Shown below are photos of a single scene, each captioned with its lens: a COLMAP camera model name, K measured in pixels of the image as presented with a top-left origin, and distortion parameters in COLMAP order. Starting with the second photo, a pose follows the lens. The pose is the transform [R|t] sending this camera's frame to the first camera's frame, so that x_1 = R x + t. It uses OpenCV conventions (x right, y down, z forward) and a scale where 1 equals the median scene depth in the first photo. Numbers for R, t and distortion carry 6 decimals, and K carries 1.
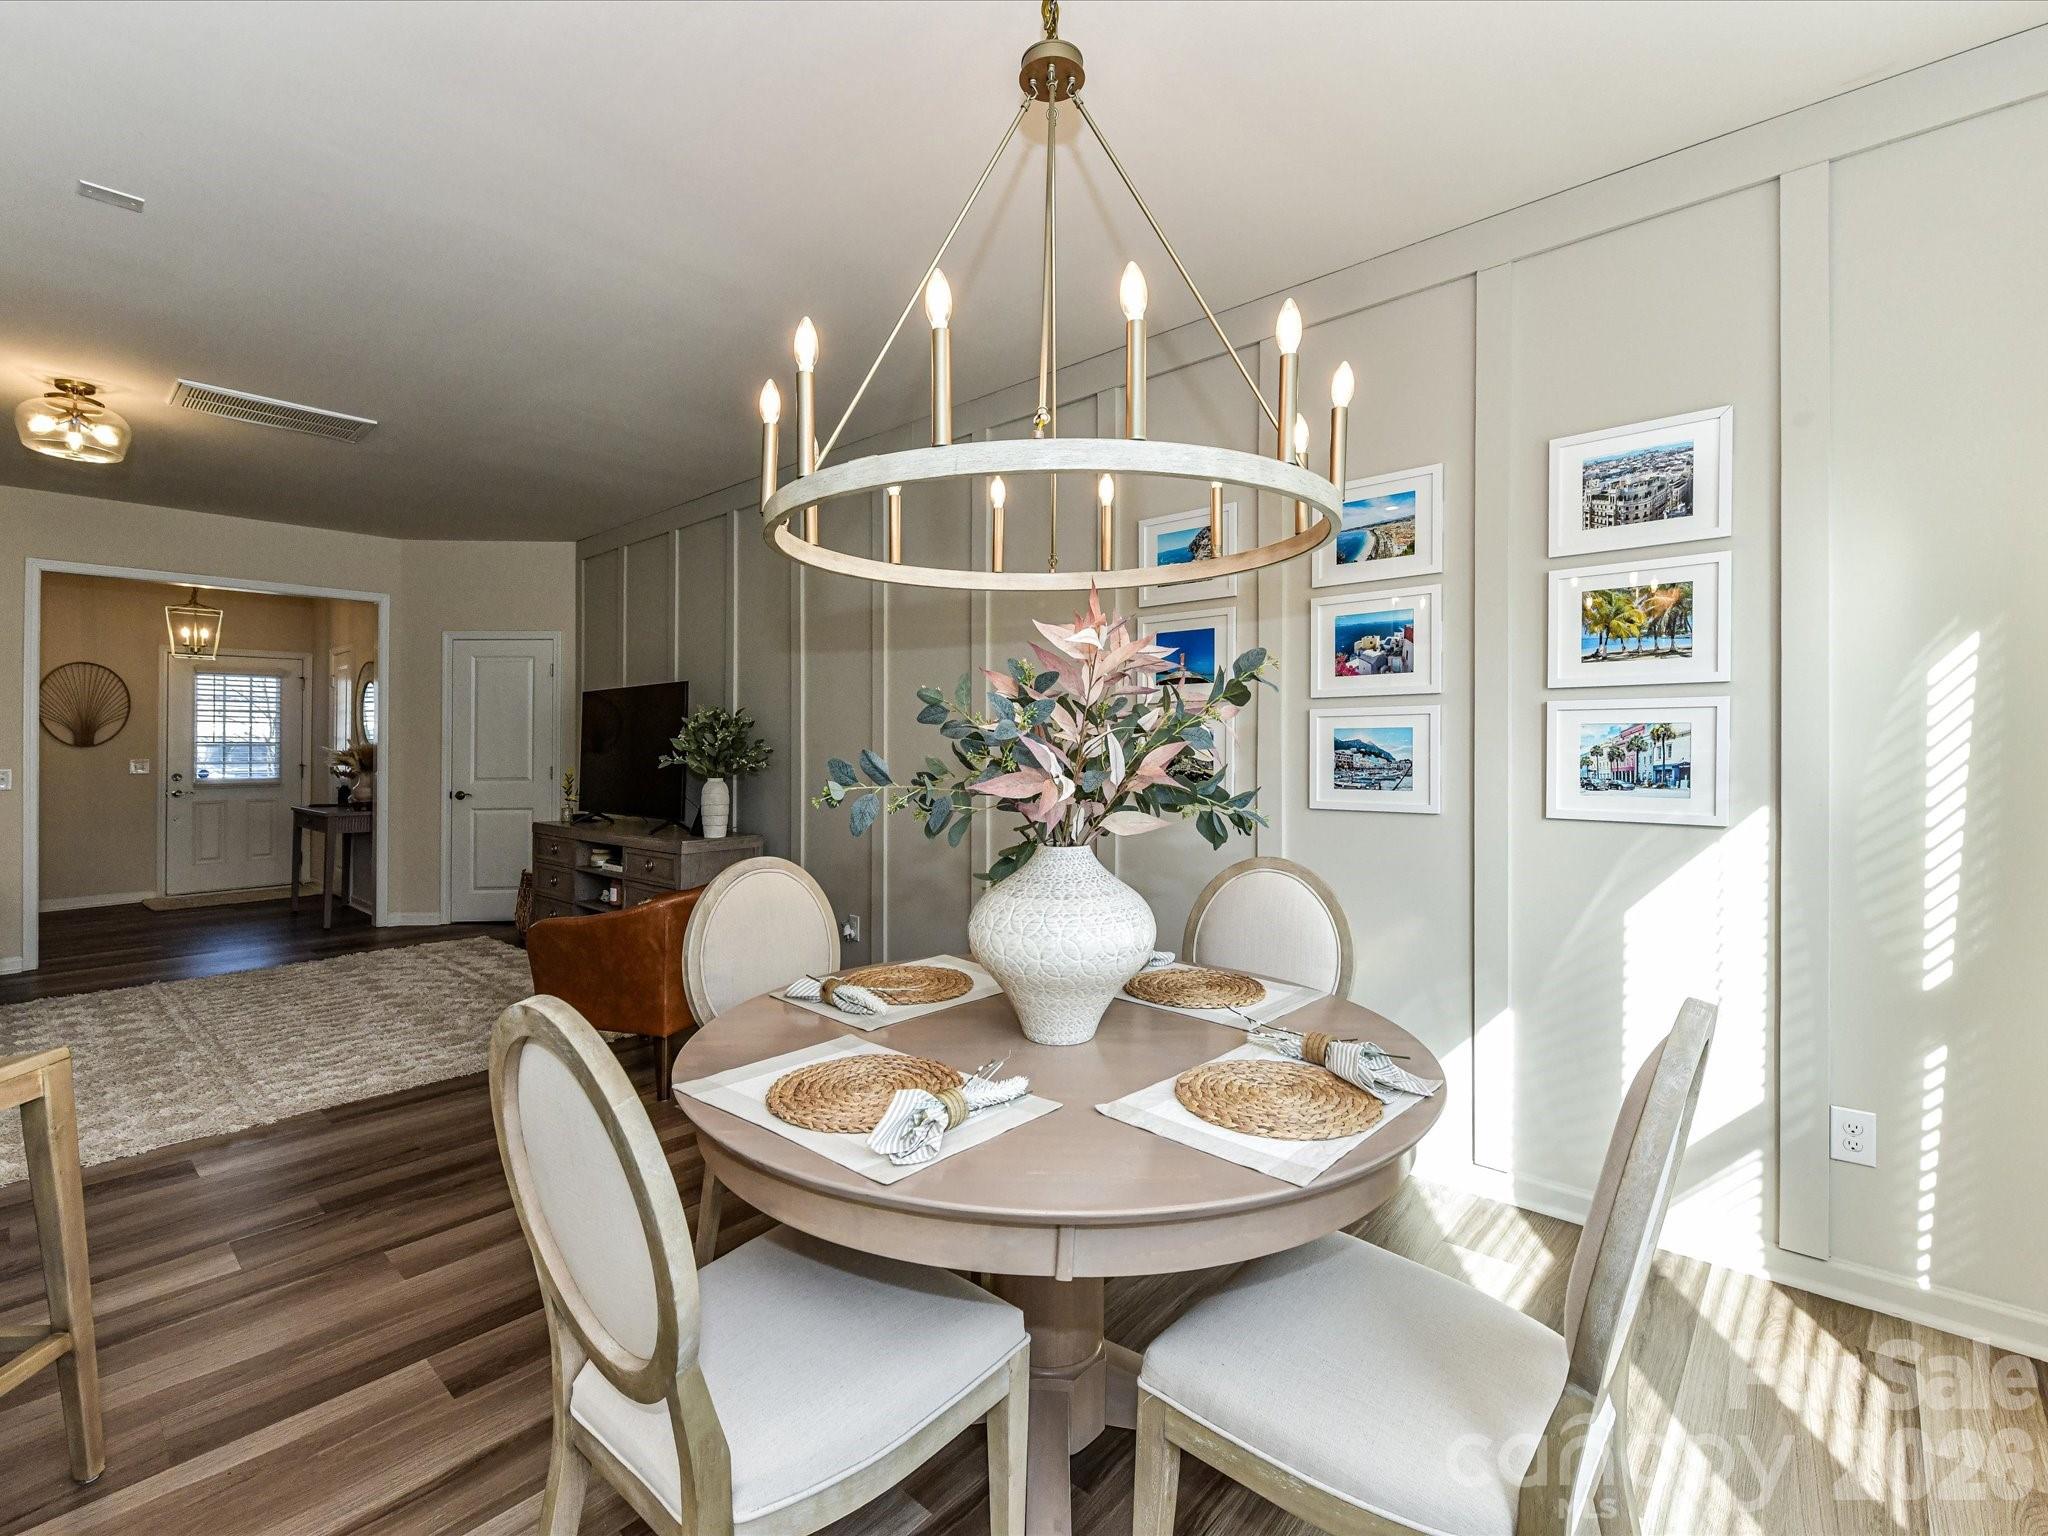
lens RADIAL K [[908.3, 0, 1048.4], [0, 908.3, 725.2], [0, 0, 1]] dist [0.002122, 0.000369]
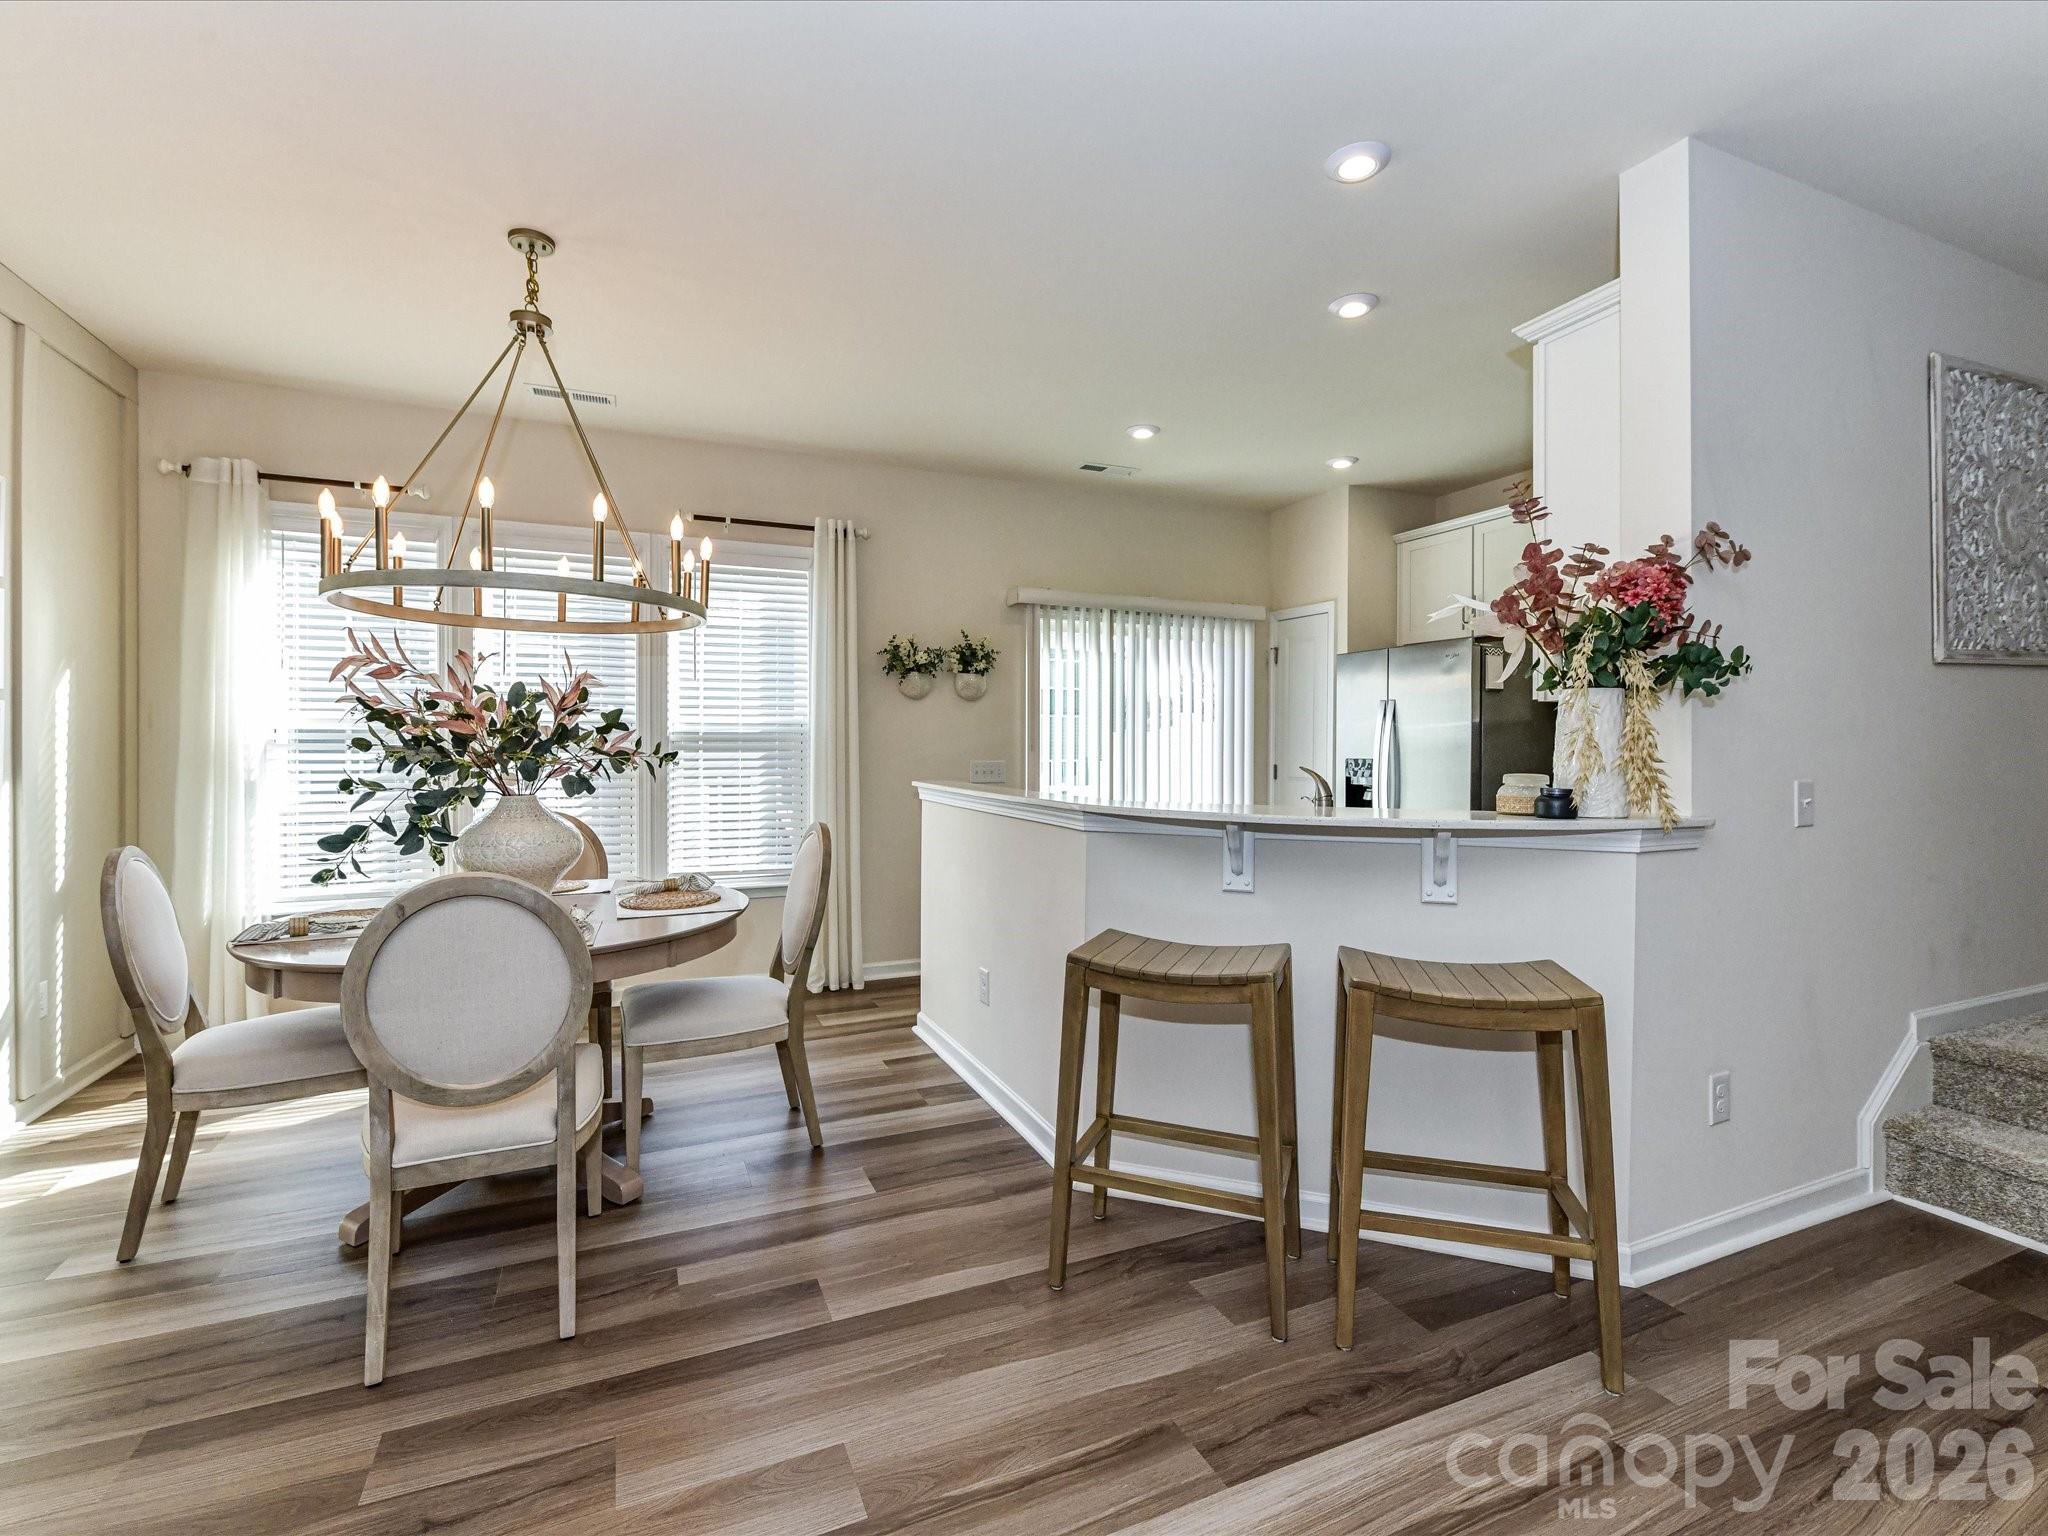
lens RADIAL K [[918.0, 0, 1016.6], [0, 918.0, 735.0], [0, 0, 1]] dist [0.001332, -0.005386]
pose [[-0.898017, 0.013913, 0.439740, -0.916103], [0.006429, 0.999808, -0.018506, 0.042904], [-0.439913, -0.013791, -0.897934, 1.249256]]
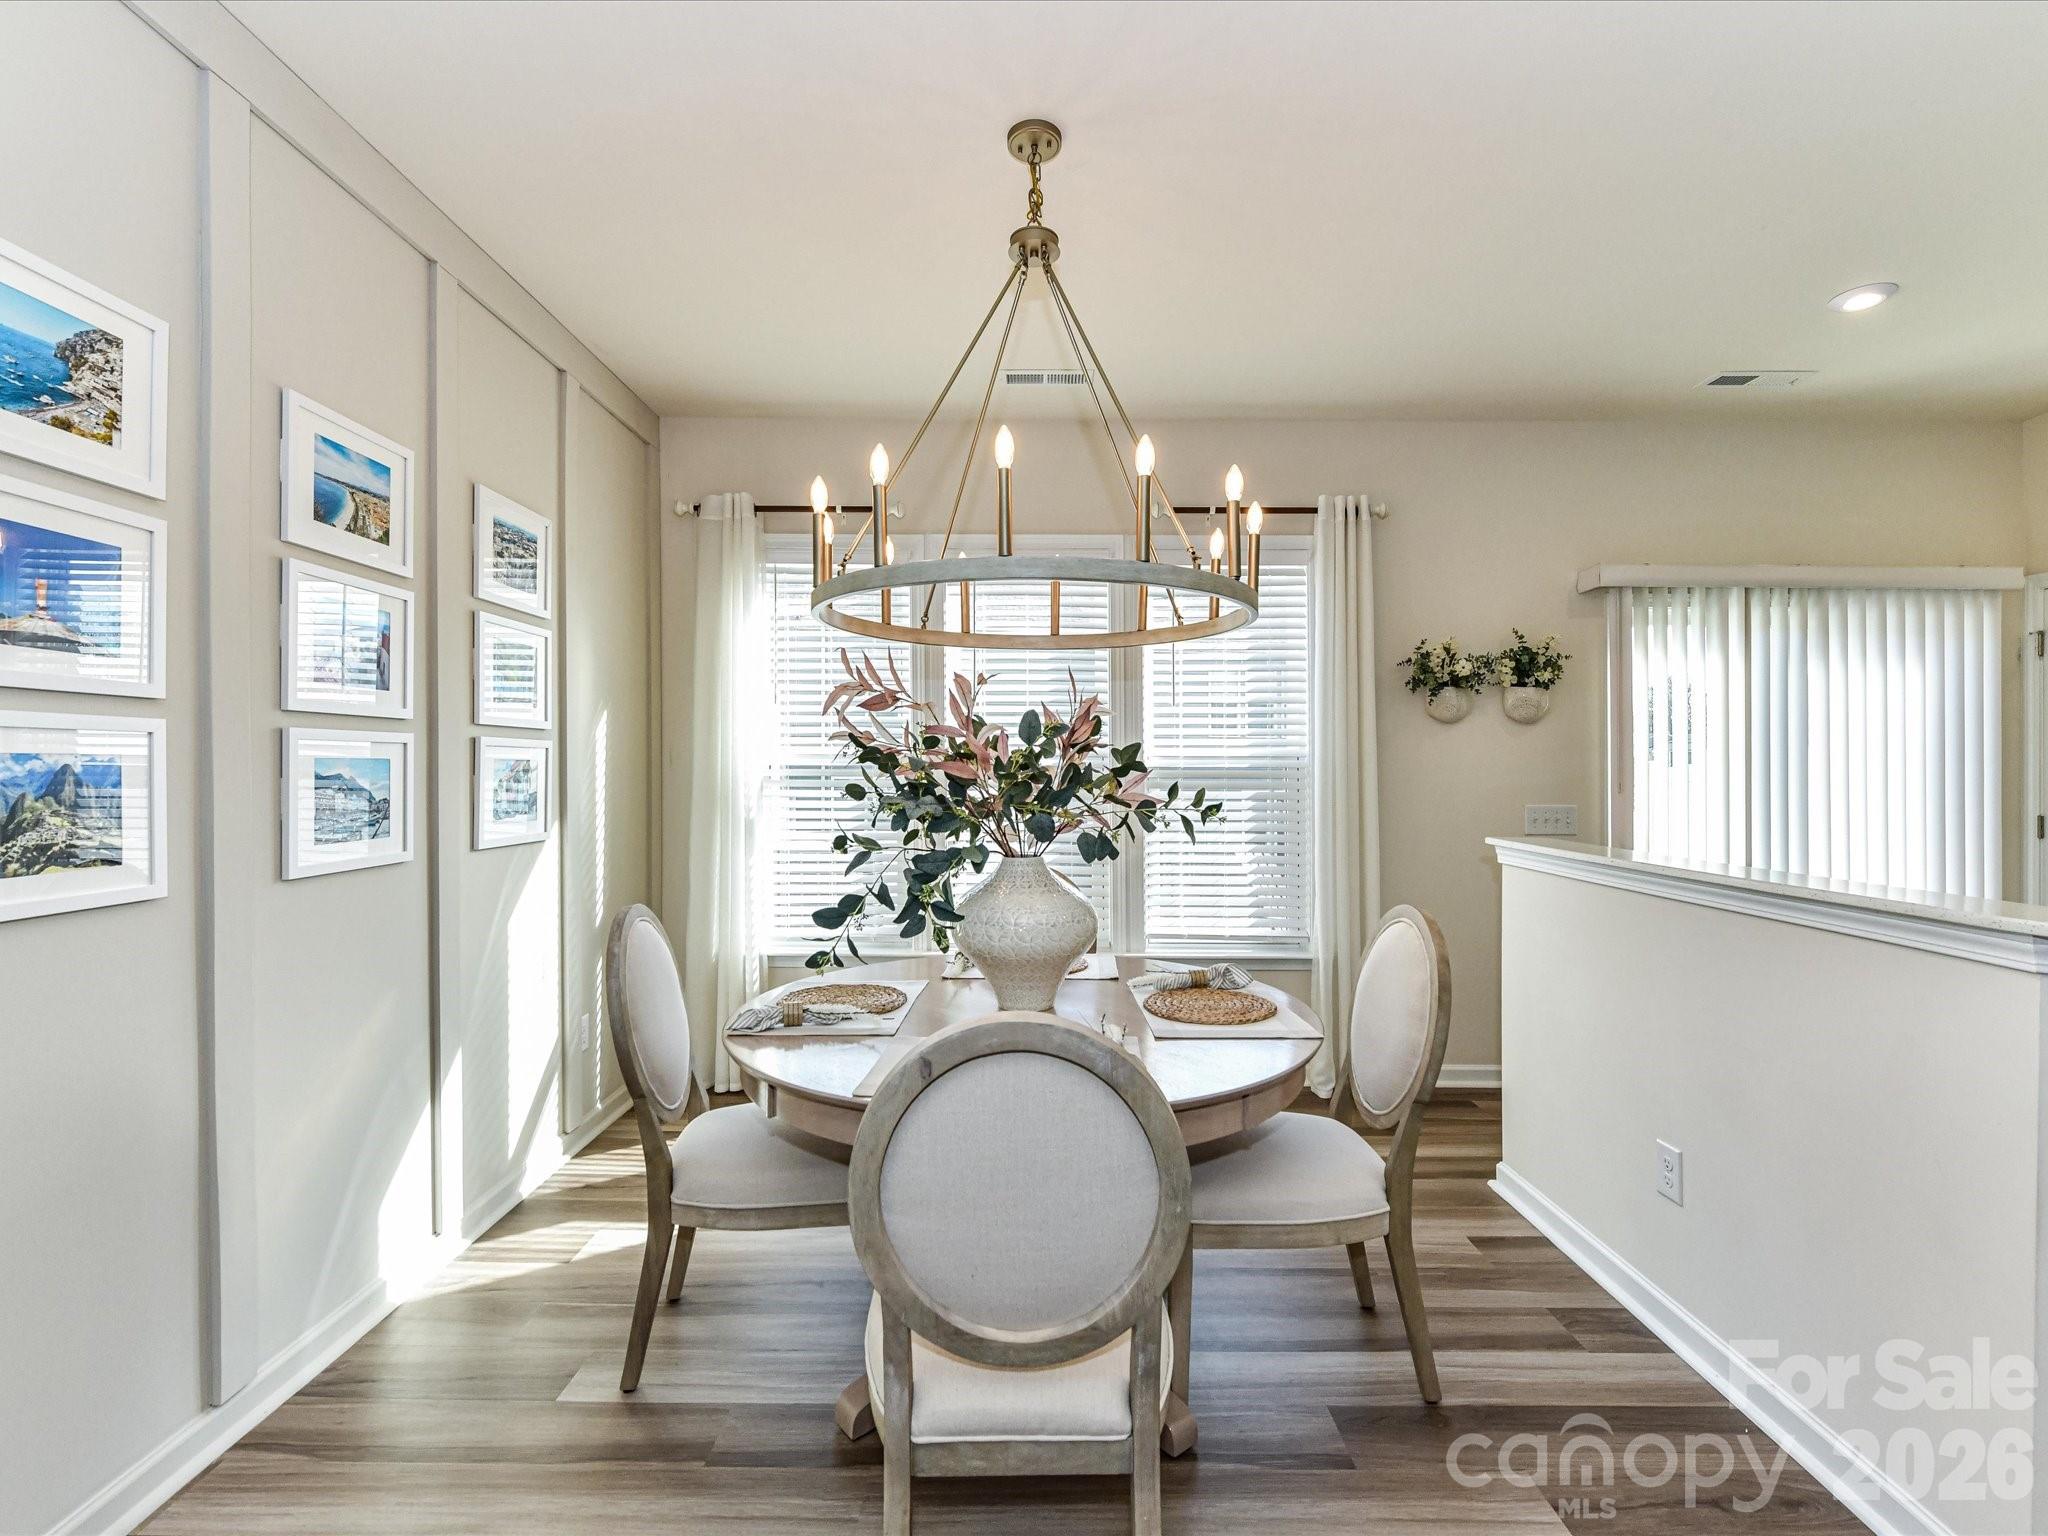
lens RADIAL K [[933.2, 0, 1019.2], [0, 933.2, 765.7], [0, 0, 1]] dist [-0.002263, -0.000364]
pose [[-0.640557, 0.012539, 0.767808, -0.596494], [0.000923, 0.999879, -0.015559, 0.022218], [-0.767910, -0.009258, -0.640491, 1.098928]]
